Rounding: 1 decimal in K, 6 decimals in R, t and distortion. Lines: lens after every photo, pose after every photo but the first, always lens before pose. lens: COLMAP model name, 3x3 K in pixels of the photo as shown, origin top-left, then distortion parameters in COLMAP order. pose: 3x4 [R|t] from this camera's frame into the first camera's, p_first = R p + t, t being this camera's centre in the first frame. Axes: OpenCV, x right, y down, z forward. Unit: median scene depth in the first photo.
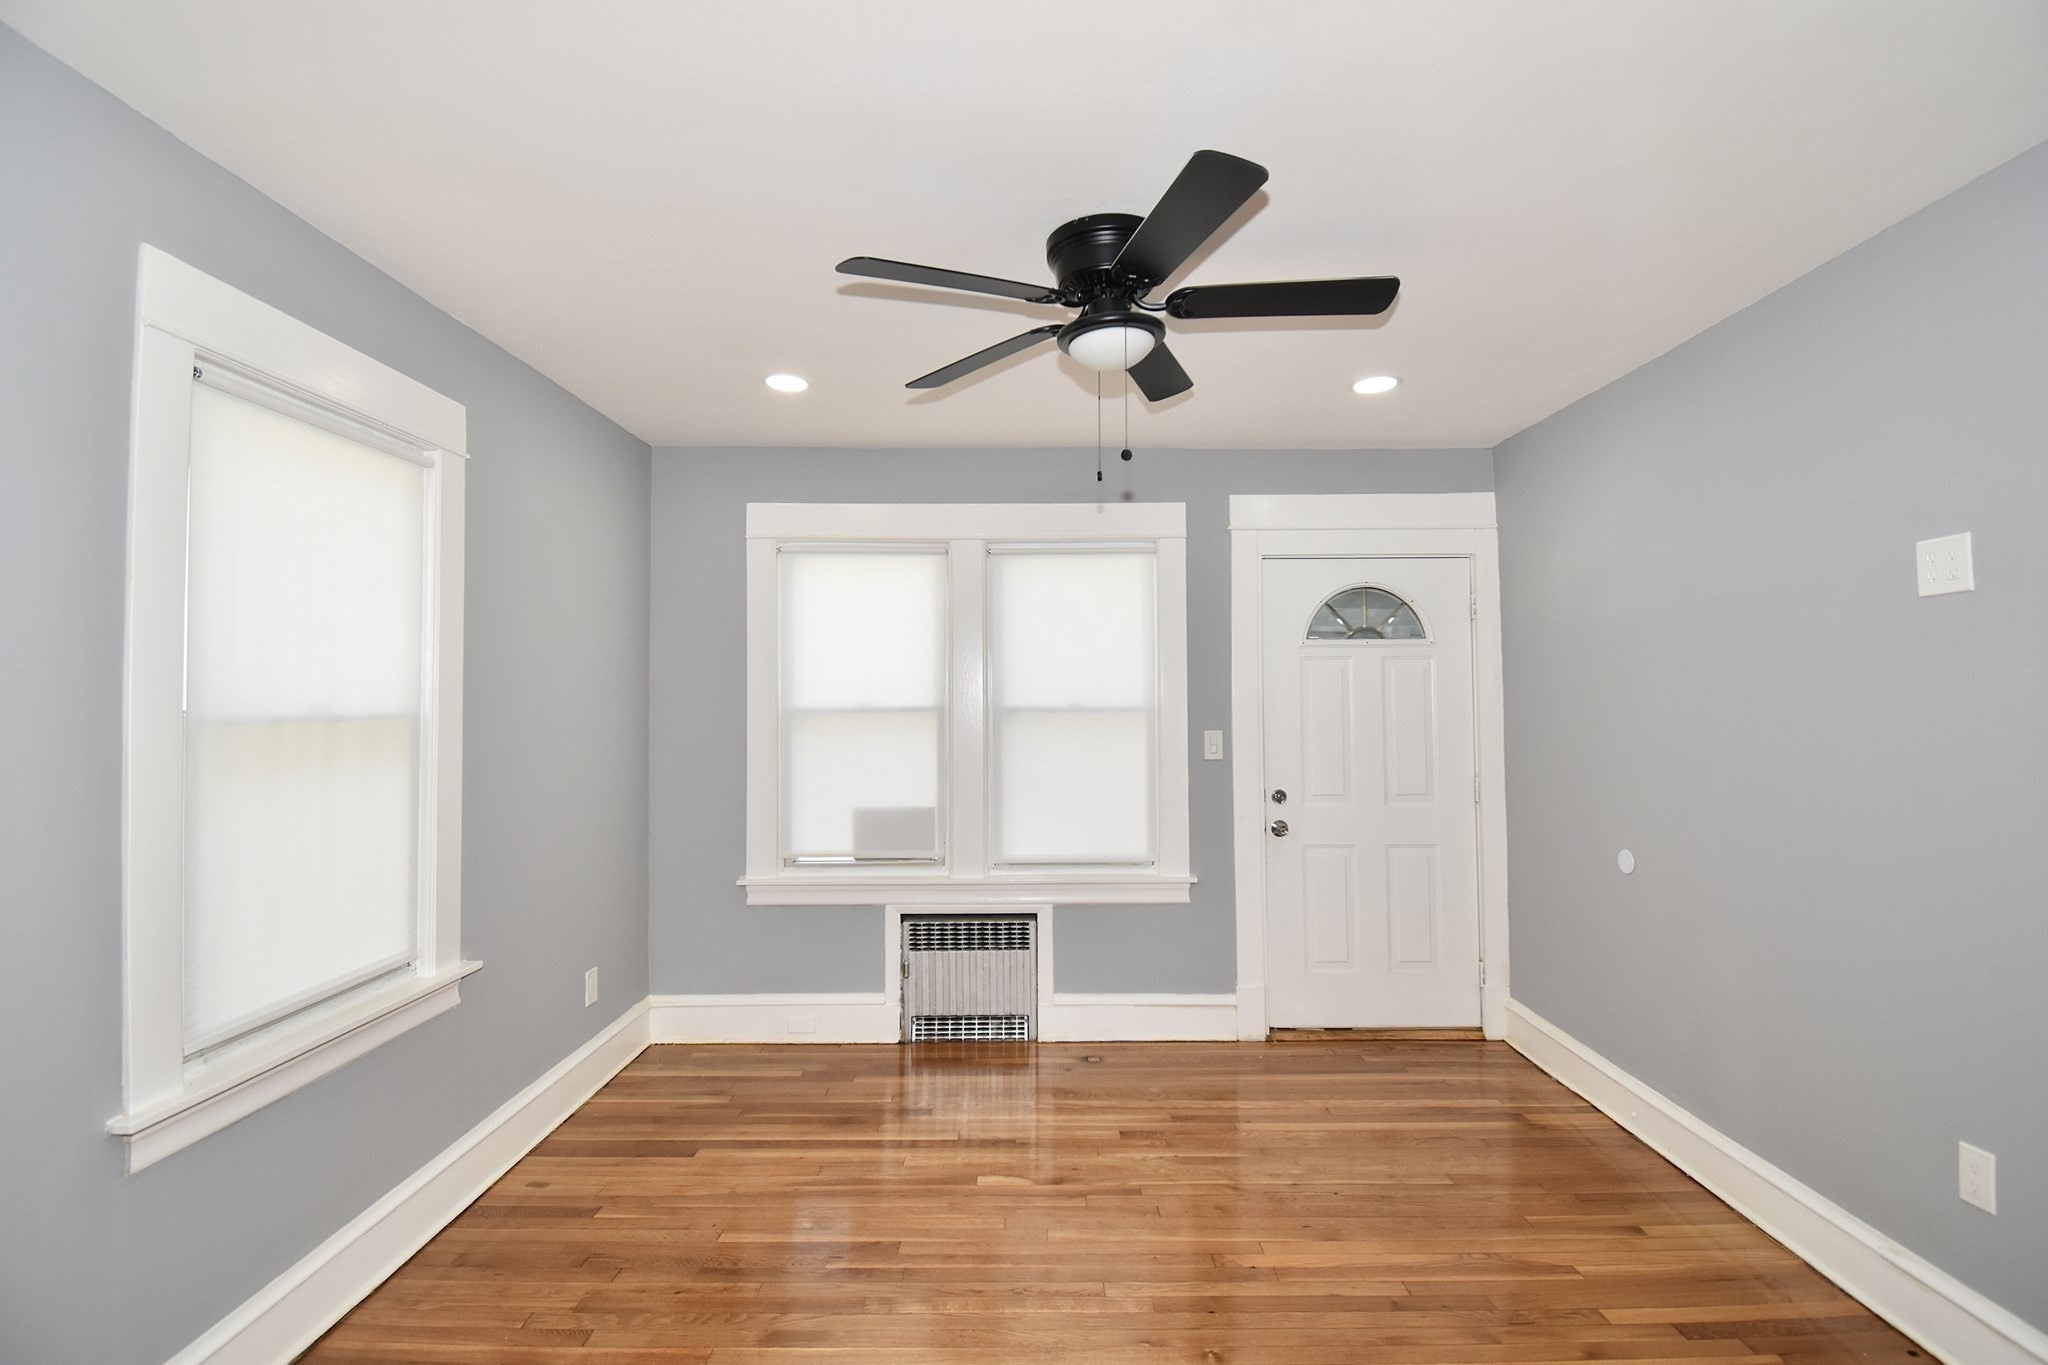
lens RADIAL K [[917.3, 0, 1009.2], [0, 917.3, 679.4], [0, 0, 1]] dist [-0.002068, -0.011322]
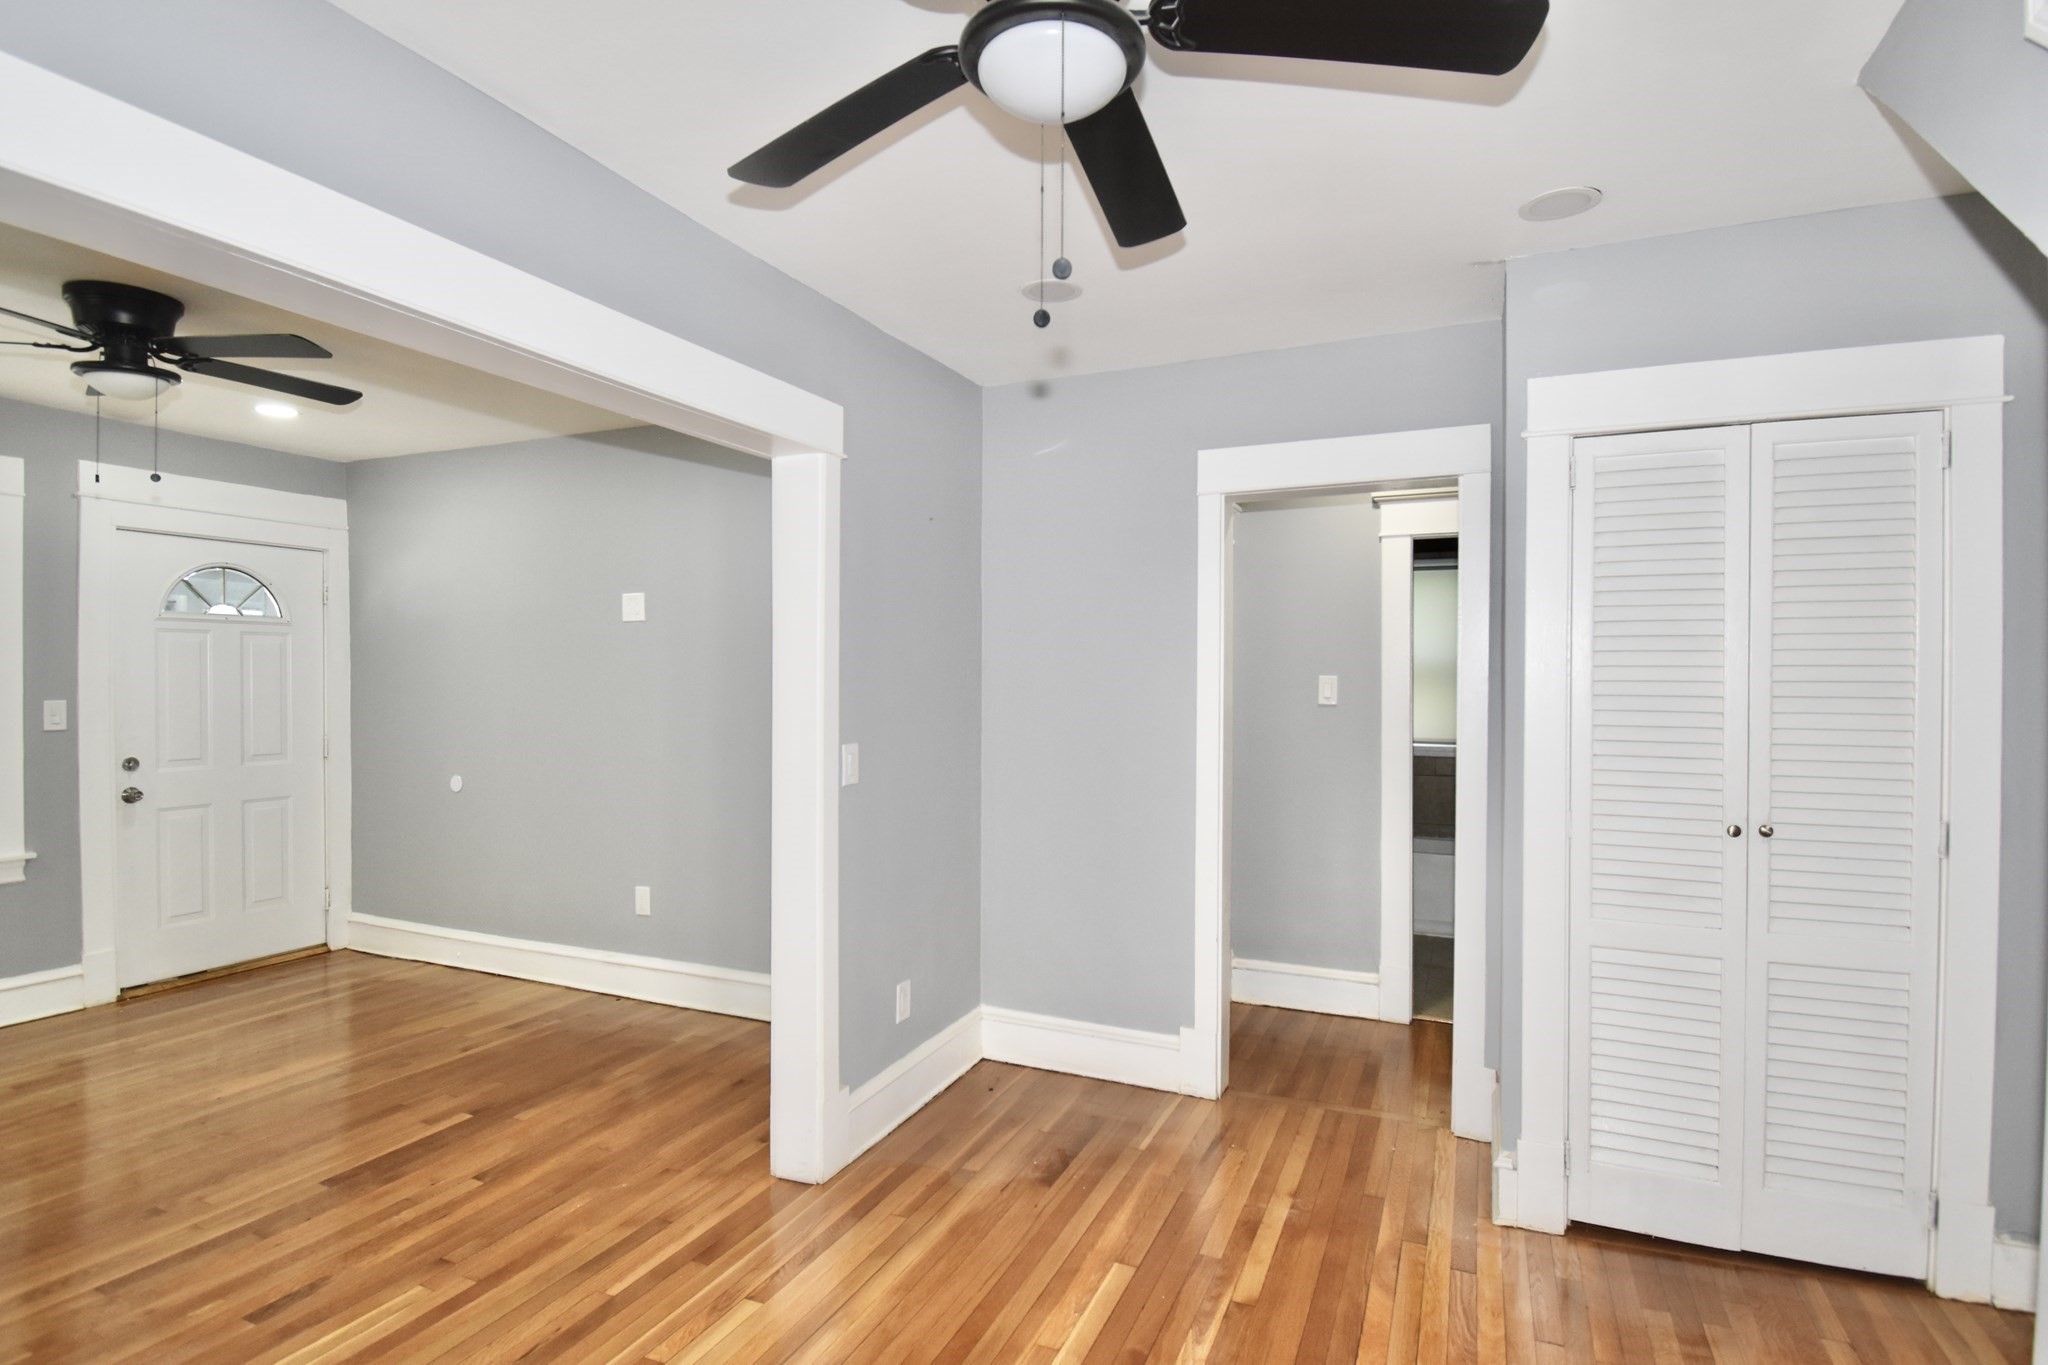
lens RADIAL K [[1014.0, 0, 1027.9], [0, 1014.0, 676.7], [0, 0, 1]] dist [-0.014639, -0.006638]
pose [[0.384978, 0.008594, 0.922886, -0.354871], [-0.032605, 0.999459, 0.004294, -0.007454], [-0.922349, -0.031743, 0.385050, -0.355967]]
